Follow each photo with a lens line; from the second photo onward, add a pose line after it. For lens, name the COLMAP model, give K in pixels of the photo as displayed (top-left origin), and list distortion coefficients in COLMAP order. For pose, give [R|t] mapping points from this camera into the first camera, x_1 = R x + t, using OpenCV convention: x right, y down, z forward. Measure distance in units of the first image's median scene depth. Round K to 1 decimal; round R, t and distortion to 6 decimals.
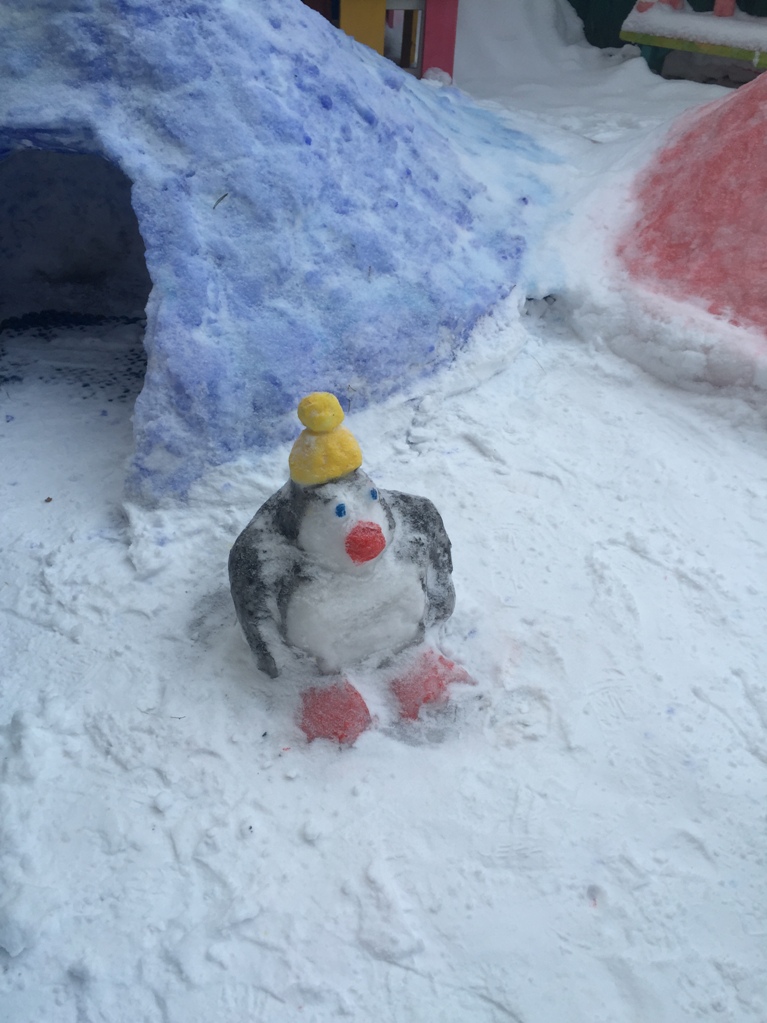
lens RADIAL K [[877.6, 0, 386.8], [0, 877.6, 508.1], [0, 0, 1]] dist [0.097036, -0.136415]
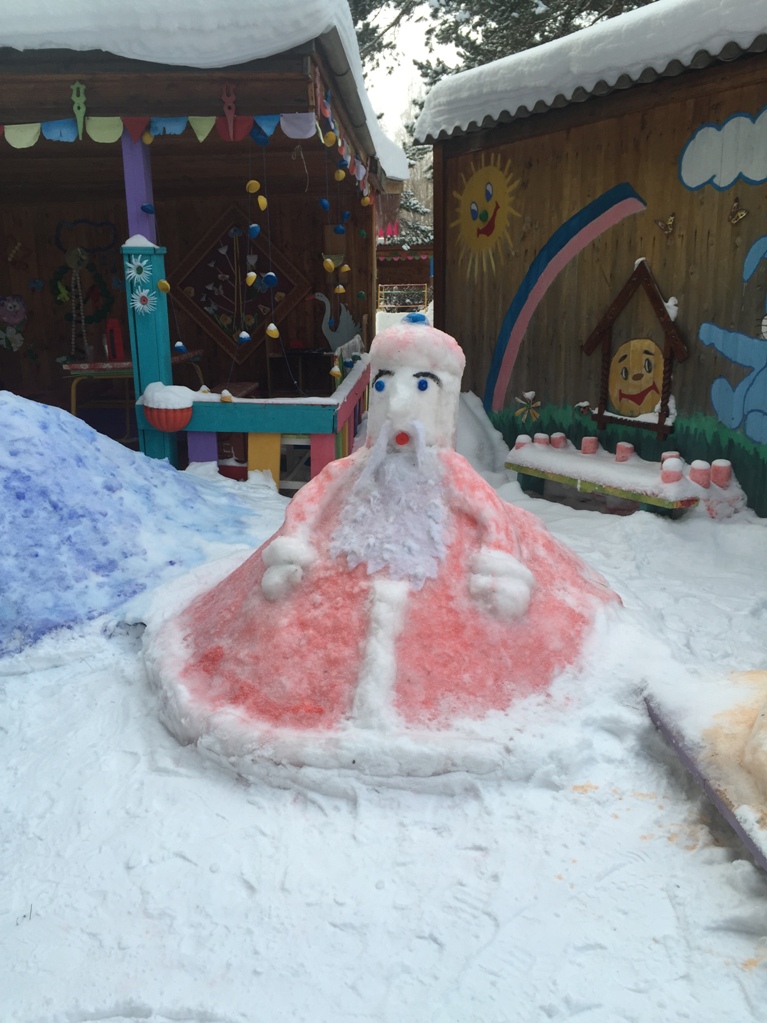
lens RADIAL K [[877.6, 0, 382.8], [0, 877.6, 509.3], [0, 0, 1]] dist [0.097036, -0.136415]
pose [[0.939470, 0.044453, -0.339736, 1.237133], [-0.180661, 0.906781, -0.380933, 0.079320], [0.291132, 0.419252, 0.859924, -0.229090]]
